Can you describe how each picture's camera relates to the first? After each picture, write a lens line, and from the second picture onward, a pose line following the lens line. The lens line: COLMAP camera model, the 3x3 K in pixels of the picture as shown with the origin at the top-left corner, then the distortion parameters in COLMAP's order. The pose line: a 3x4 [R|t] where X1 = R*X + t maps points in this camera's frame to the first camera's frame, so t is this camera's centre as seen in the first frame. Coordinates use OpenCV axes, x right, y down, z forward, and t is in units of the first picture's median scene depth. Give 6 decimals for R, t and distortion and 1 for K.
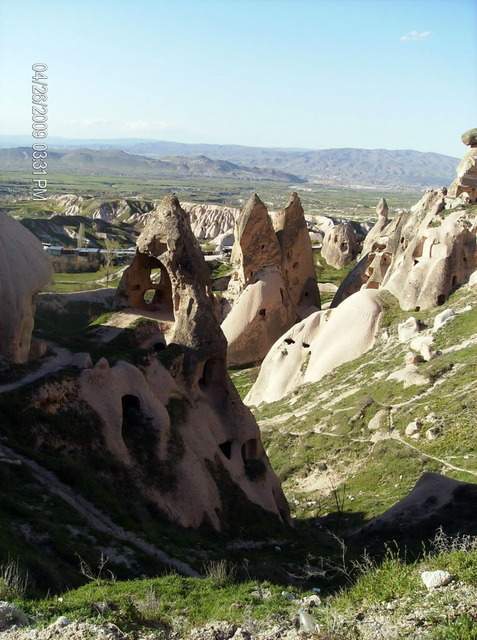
lens RADIAL K [[675.0, 0, 232.2], [0, 675.0, 321.5], [0, 0, 1]] dist [-0.091024, 0.000000]
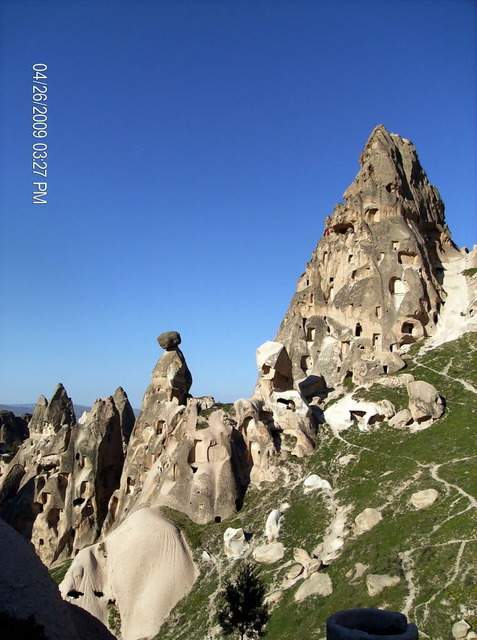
lens RADIAL K [[675.0, 0, 211.6], [0, 675.0, 302.4], [0, 0, 1]] dist [-0.091024, 0.000000]
pose [[0.697798, 0.063735, 0.713453, -0.382343], [0.198949, 0.939599, -0.278521, -0.044206], [-0.688111, 0.336292, 0.642971, 0.337870]]
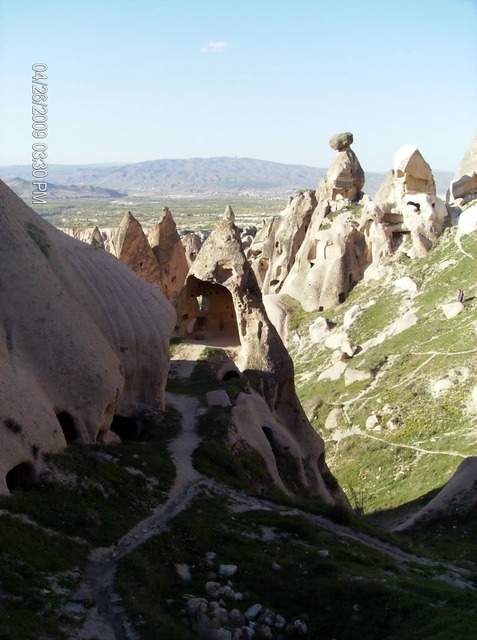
lens RADIAL K [[675.0, 0, 232.1], [0, 675.0, 319.7], [0, 0, 1]] dist [-0.091024, 0.000000]
pose [[0.962141, -0.114597, 0.247289, -0.118584], [0.119661, 0.992800, -0.005497, -0.012683], [-0.244879, 0.034880, 0.968926, 0.017988]]
